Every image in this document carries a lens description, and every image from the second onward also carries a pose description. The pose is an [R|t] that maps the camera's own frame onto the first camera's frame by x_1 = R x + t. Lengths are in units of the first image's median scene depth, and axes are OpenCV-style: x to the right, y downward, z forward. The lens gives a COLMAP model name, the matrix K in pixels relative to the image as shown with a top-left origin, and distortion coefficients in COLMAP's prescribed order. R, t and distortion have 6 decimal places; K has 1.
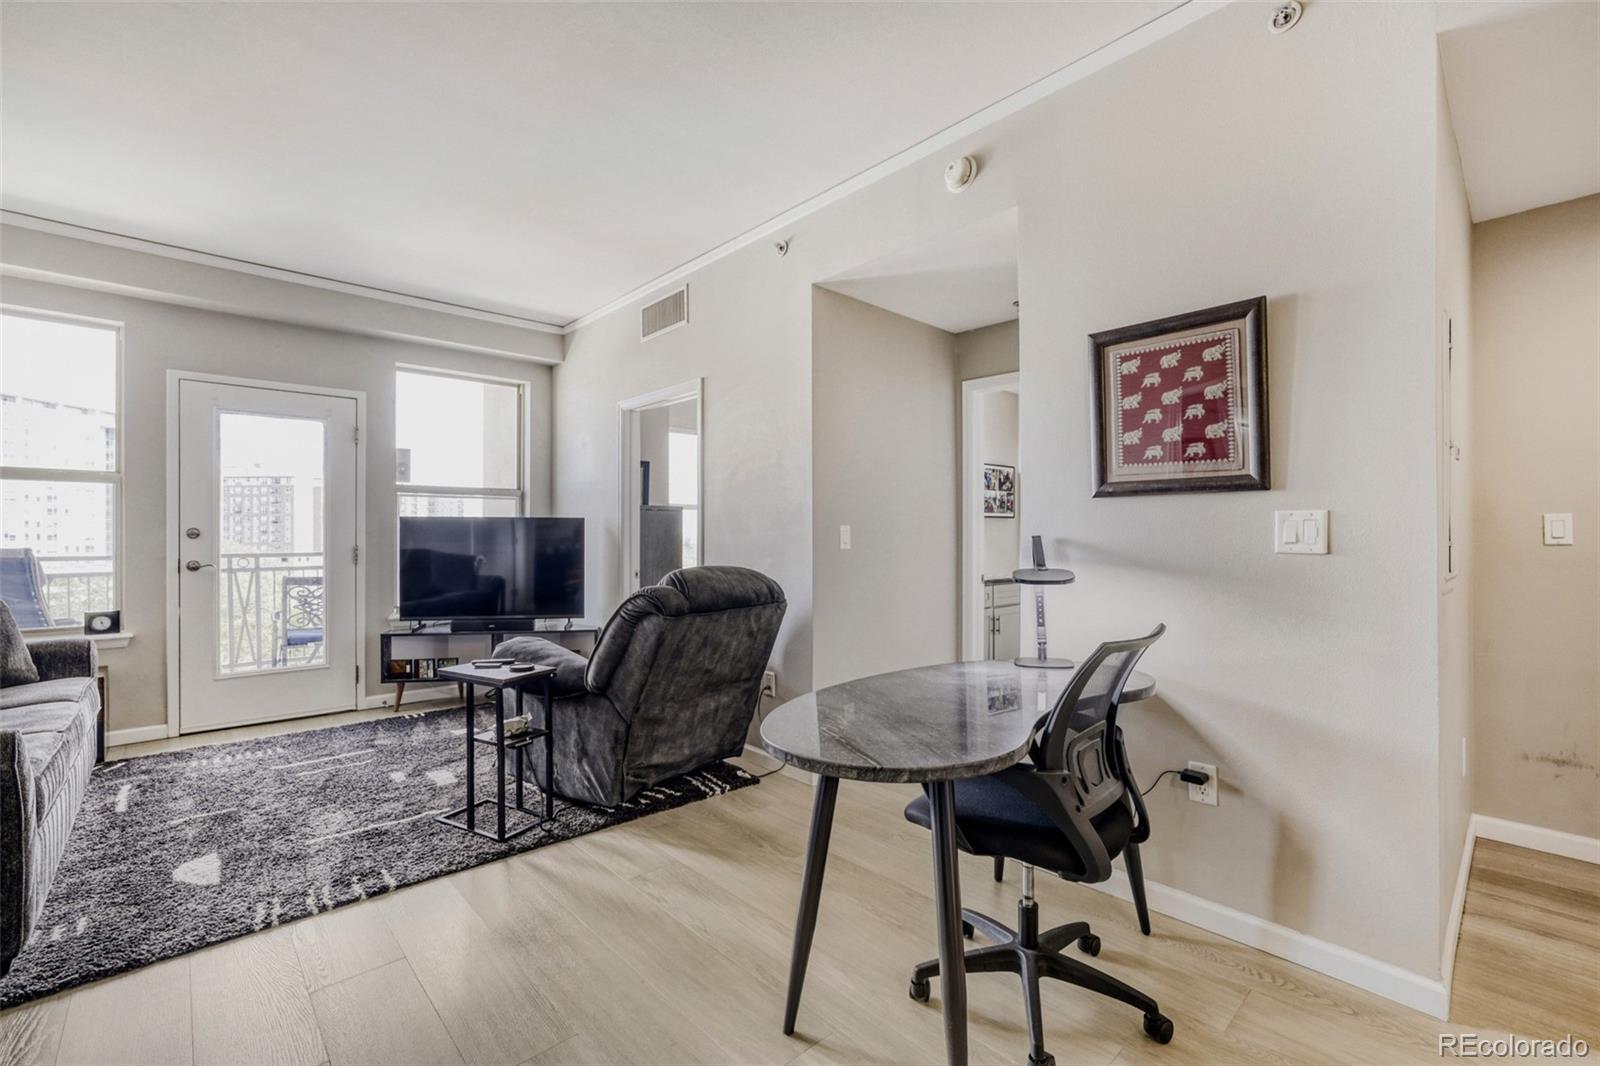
lens RADIAL K [[693.3, 0, 799.4], [0, 693.3, 535.9], [0, 0, 1]] dist [-0.039577, 0.017007]
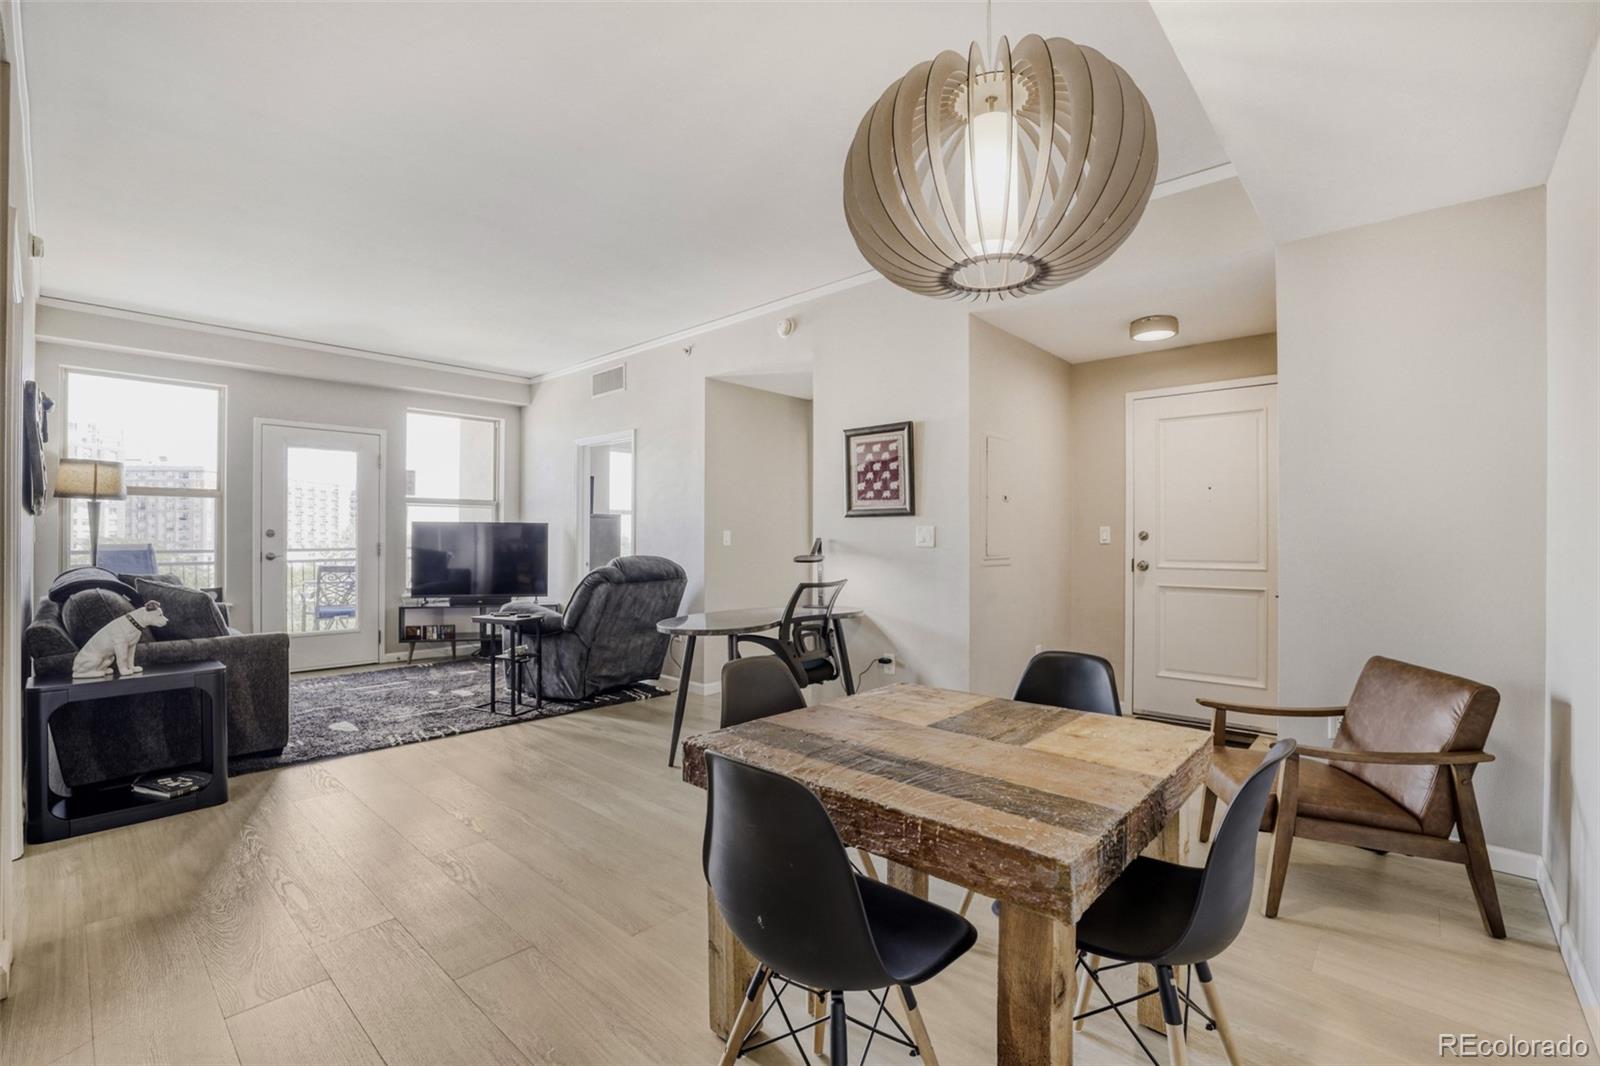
lens RADIAL K [[703.7, 0, 800.0], [0, 703.7, 533.0], [0, 0, 1]] dist [-0.066706, 0.022796]
pose [[0.996354, 0.004174, 0.085213, 0.108238], [-0.003821, 0.999983, -0.004296, -0.003529], [-0.085230, 0.003955, 0.996353, -0.671494]]
